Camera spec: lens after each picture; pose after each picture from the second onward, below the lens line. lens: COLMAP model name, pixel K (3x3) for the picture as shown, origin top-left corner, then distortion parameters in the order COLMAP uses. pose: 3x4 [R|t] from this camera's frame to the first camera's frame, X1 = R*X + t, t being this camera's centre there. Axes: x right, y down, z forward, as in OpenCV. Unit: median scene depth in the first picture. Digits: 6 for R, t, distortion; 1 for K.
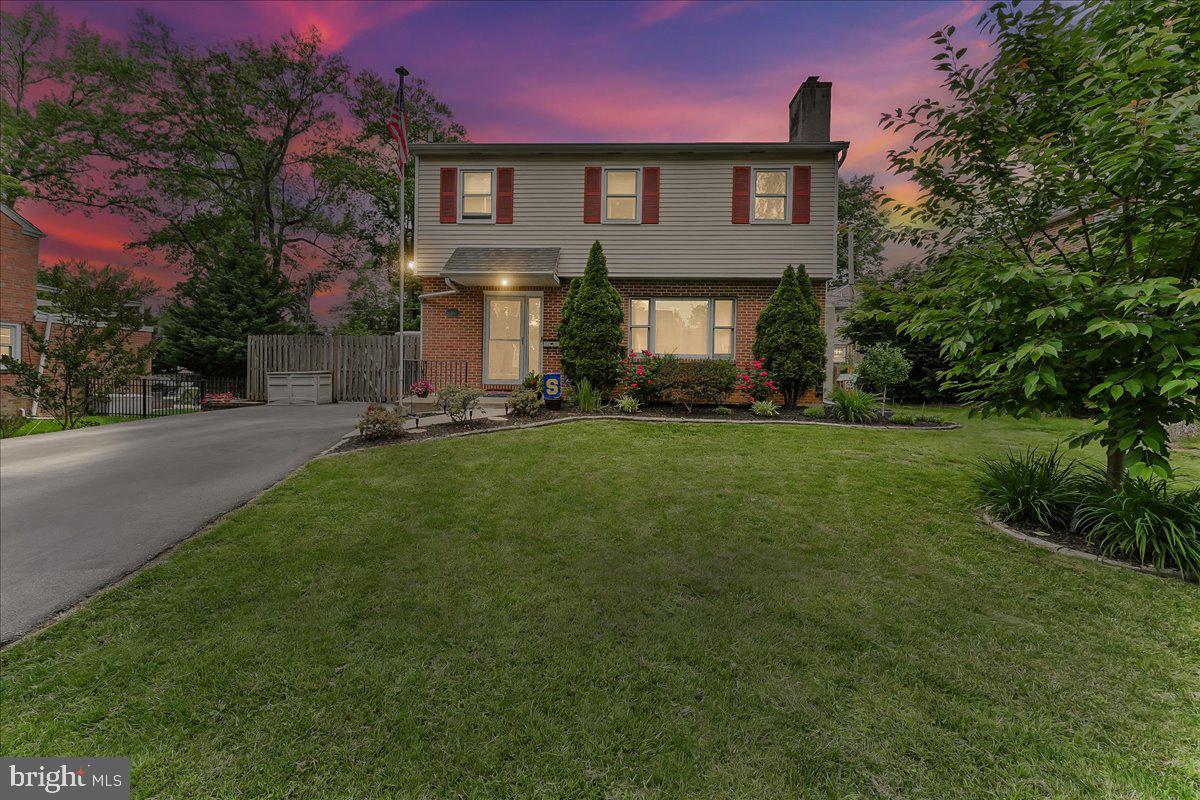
lens RADIAL K [[488.9, 0, 603.8], [0, 488.9, 378.1], [0, 0, 1]] dist [0.002946, 0.000174]
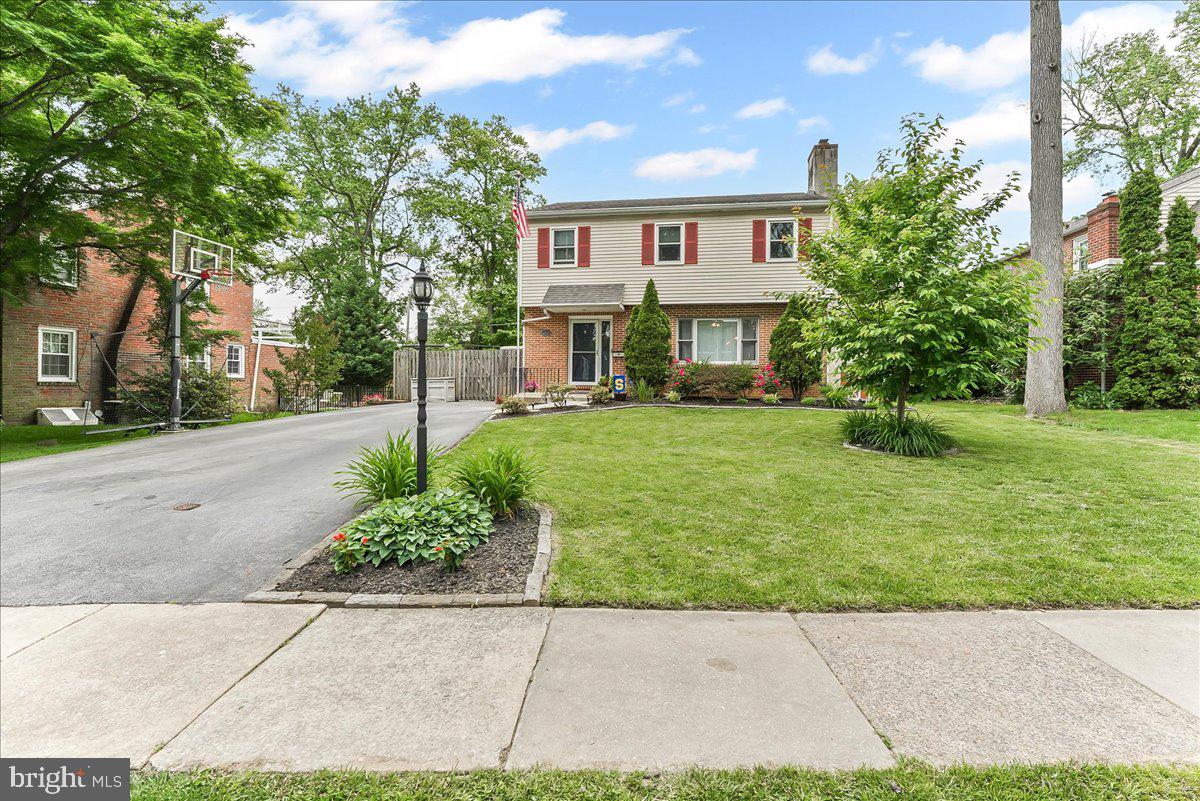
lens RADIAL K [[488.9, 0, 603.8], [0, 488.9, 378.6], [0, 0, 1]] dist [0.002946, 0.000174]
pose [[0.990201, -0.009082, -0.139355, 0.037588], [0.006617, 0.999813, -0.018144, 0.019576], [0.139494, 0.017044, 0.990076, -0.322151]]
